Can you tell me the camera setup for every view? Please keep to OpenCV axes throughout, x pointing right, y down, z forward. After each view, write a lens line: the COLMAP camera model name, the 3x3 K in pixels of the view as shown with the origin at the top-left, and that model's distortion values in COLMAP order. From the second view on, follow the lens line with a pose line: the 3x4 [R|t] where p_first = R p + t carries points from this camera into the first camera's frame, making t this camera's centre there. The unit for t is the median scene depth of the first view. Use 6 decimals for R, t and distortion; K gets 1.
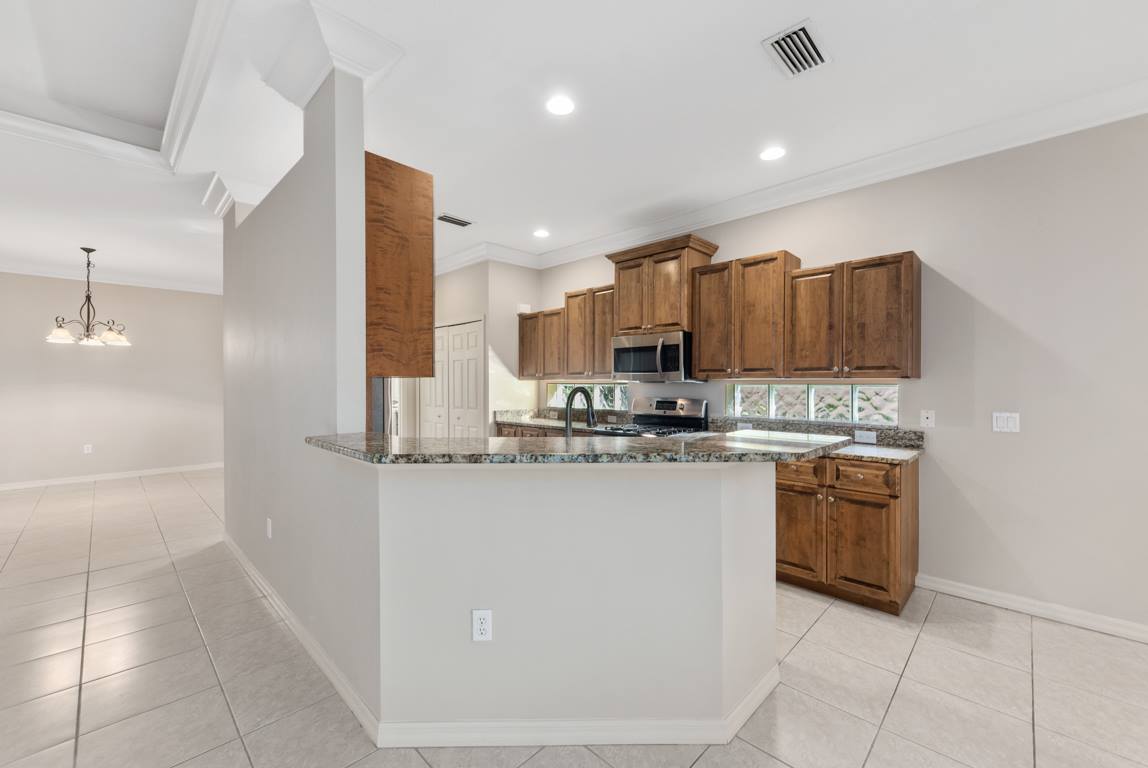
lens RADIAL K [[458.8, 0, 568.7], [0, 458.8, 383.8], [0, 0, 1]] dist [0.006684, -0.003747]
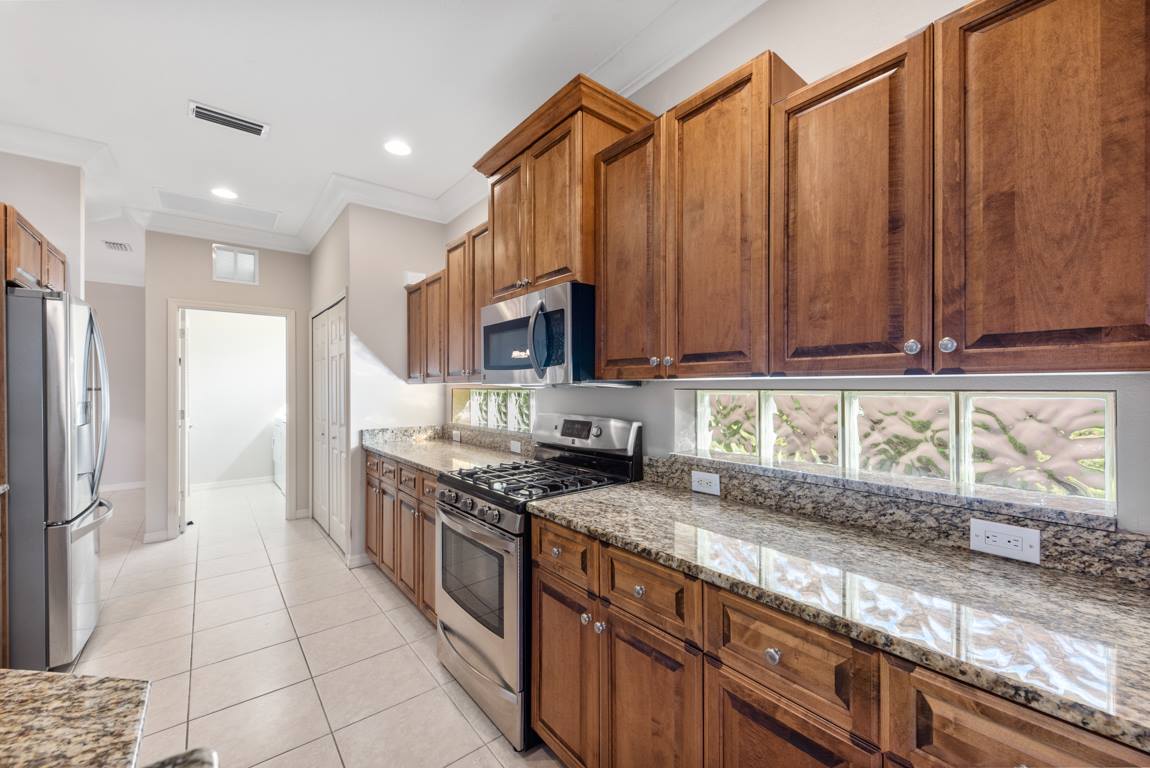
lens RADIAL K [[459.6, 0, 566.7], [0, 459.6, 383.9], [0, 0, 1]] dist [0.006684, -0.003747]
pose [[0.993427, -0.006329, -0.114290, 0.327193], [0.005712, 0.999967, -0.005726, -0.003842], [0.114322, 0.005035, 0.993431, 0.564832]]
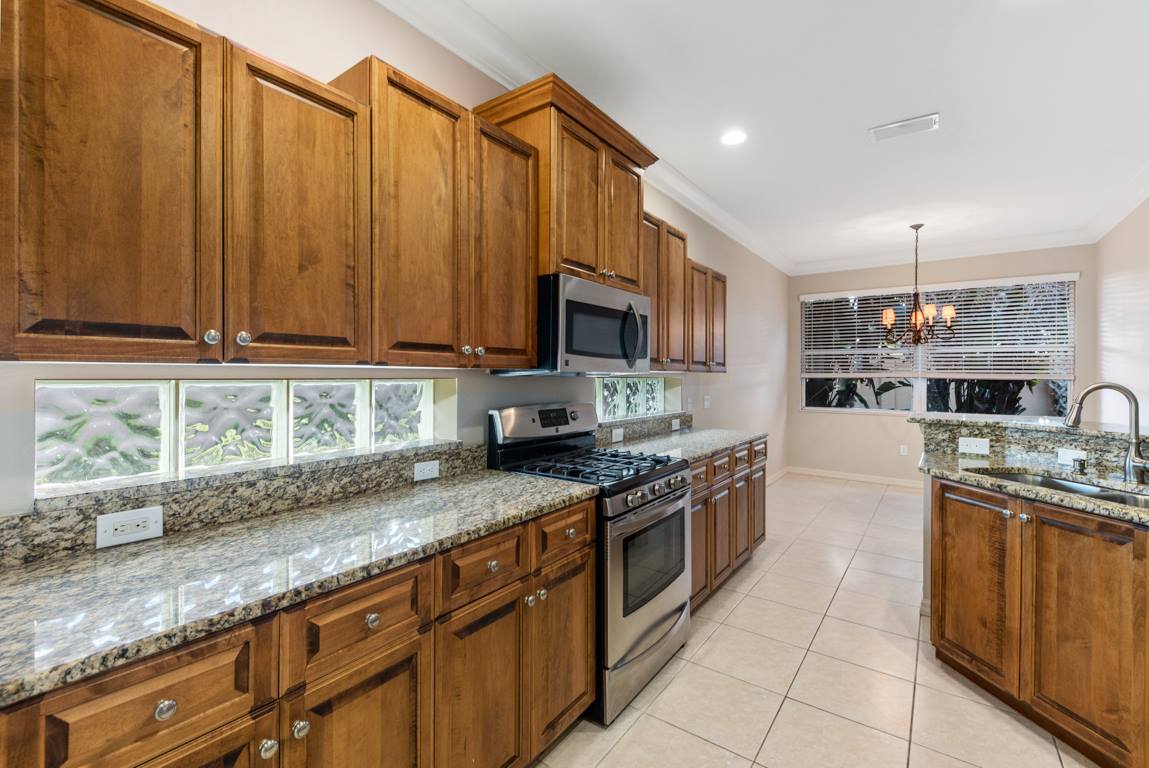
lens RADIAL K [[482.3, 0, 552.5], [0, 482.3, 379.6], [0, 0, 1]] dist [-0.014280, 0.000454]
pose [[-0.113116, -0.013350, 0.993492, -0.452638], [-0.004899, 0.999905, 0.012878, -0.007103], [-0.993570, -0.003411, -0.113171, 1.323082]]
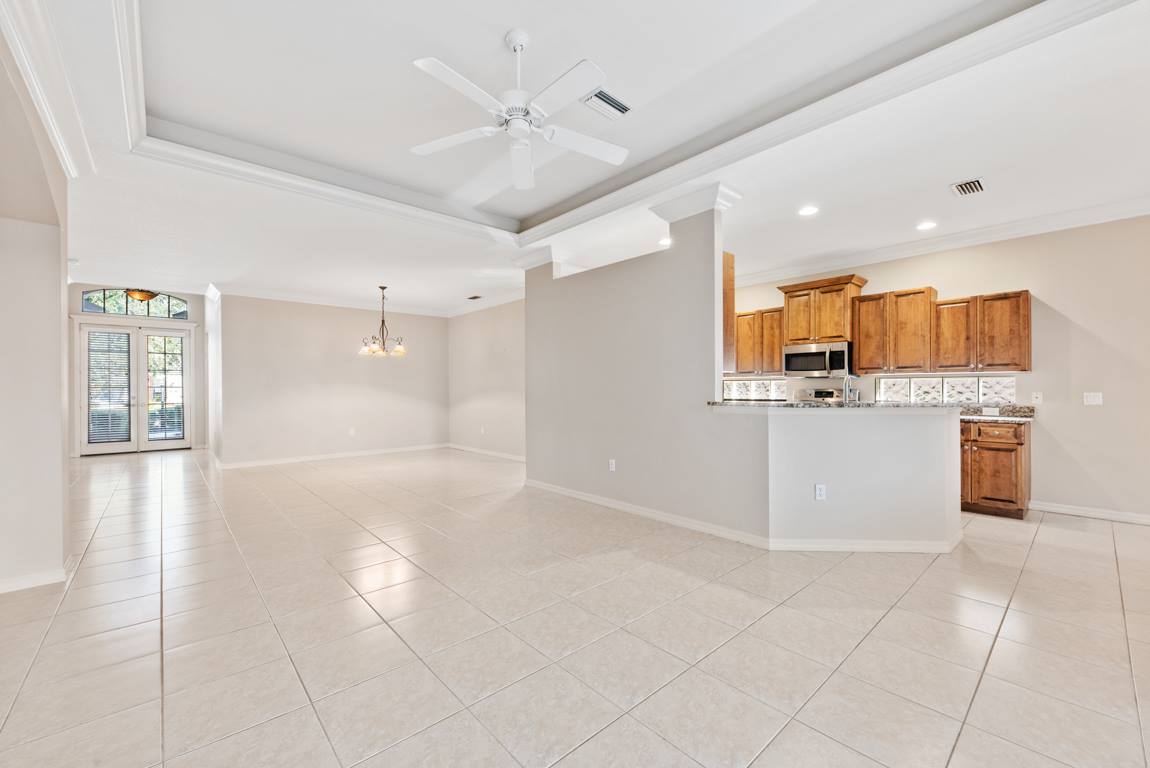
lens RADIAL K [[459.6, 0, 570.1], [0, 459.6, 387.1], [0, 0, 1]] dist [0.006684, -0.003747]
pose [[0.997590, -0.005530, -0.069160, -0.564946], [0.005135, 0.999970, -0.005876, 0.035153], [0.069190, 0.005507, 0.997588, -0.540919]]
